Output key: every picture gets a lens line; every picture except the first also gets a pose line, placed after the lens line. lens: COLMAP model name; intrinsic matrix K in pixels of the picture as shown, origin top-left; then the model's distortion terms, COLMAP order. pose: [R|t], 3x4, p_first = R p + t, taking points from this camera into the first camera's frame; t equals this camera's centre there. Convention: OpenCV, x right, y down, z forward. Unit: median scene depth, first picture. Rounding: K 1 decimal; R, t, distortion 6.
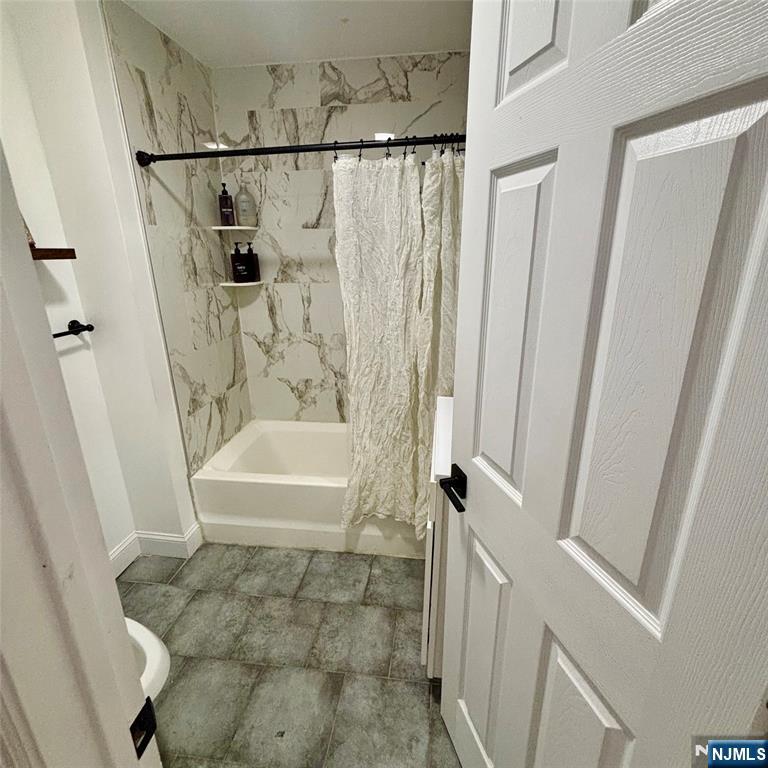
lens RADIAL K [[417.4, 0, 384.6], [0, 417.4, 384.9], [0, 0, 1]] dist [-0.004277, 0.005568]
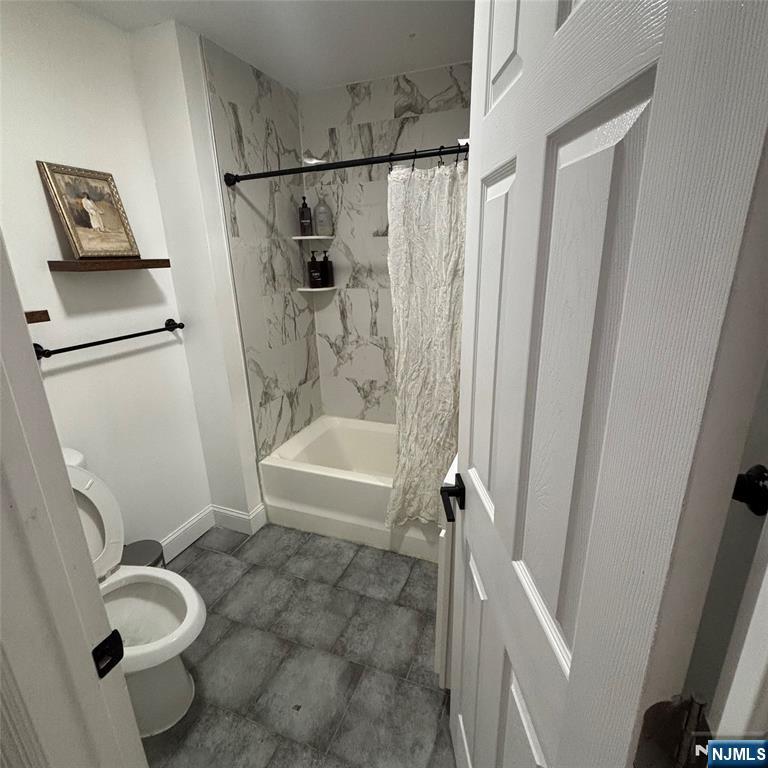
lens RADIAL K [[417.4, 0, 387.7], [0, 417.4, 384.9], [0, 0, 1]] dist [-0.004277, 0.005568]
pose [[0.970543, 0.060208, -0.233282, 0.134458], [-0.062105, 0.998069, -0.000789, -0.005819], [0.232784, 0.015253, 0.972409, -0.003475]]
